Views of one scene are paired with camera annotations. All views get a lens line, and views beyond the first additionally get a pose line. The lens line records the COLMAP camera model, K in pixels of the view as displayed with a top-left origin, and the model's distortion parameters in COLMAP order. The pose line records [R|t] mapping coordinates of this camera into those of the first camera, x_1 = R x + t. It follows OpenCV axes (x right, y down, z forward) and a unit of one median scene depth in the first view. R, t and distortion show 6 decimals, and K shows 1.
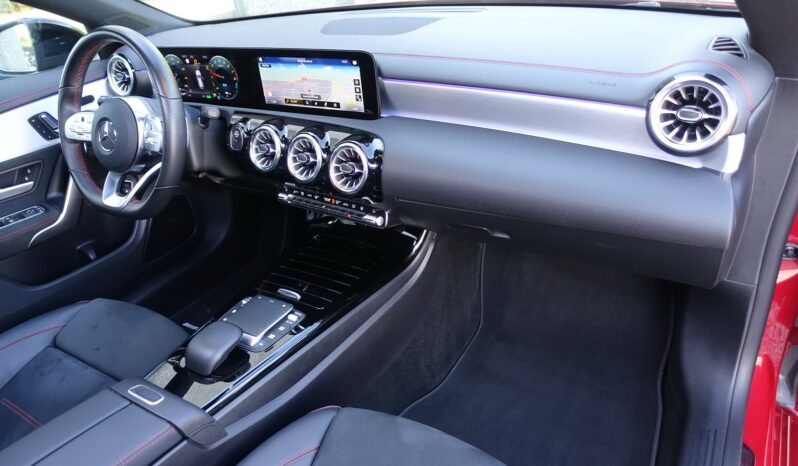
lens RADIAL K [[537.2, 0, 402.6], [0, 537.2, 231.9], [0, 0, 1]] dist [-0.022167, 0.004391]
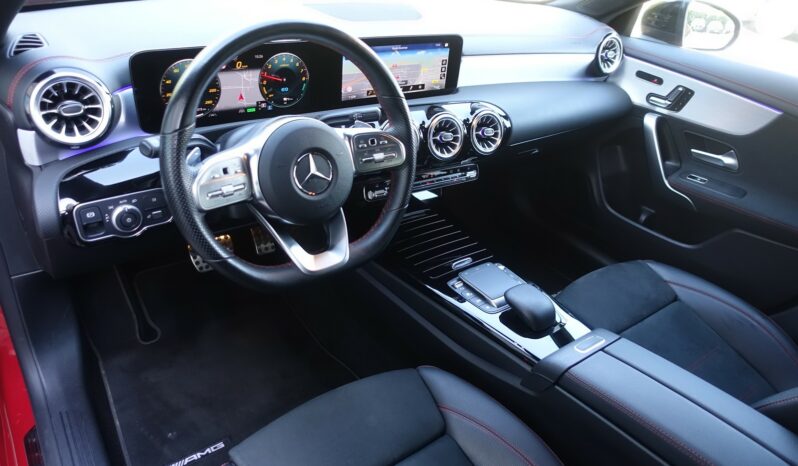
lens RADIAL K [[537.2, 0, 397.4], [0, 537.2, 229.6], [0, 0, 1]] dist [-0.022167, 0.004391]
pose [[0.366773, -0.353647, 0.860472, -1.152733], [0.345411, 0.910581, 0.227011, -0.232368], [-0.863811, 0.213955, 0.456130, 0.599868]]
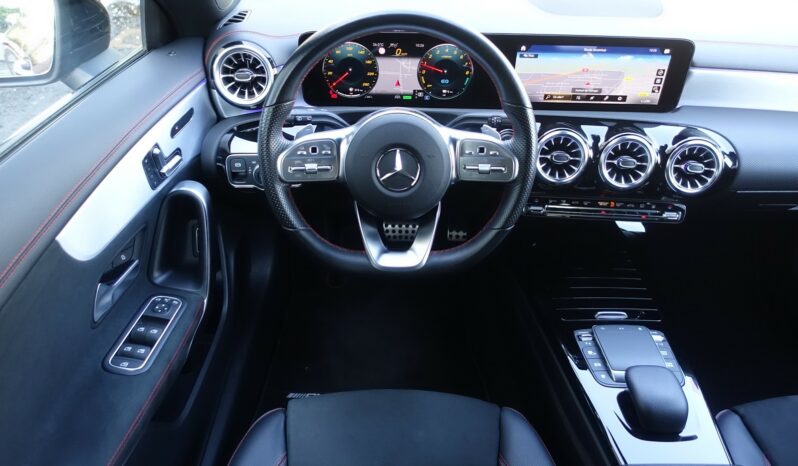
lens RADIAL K [[537.2, 0, 400.5], [0, 537.2, 232.6], [0, 0, 1]] dist [-0.022167, 0.004391]
pose [[0.848638, -0.198831, 0.490183, -0.908102], [0.170225, 0.980026, 0.102818, -0.168260], [-0.500836, -0.003814, 0.865534, 0.400723]]
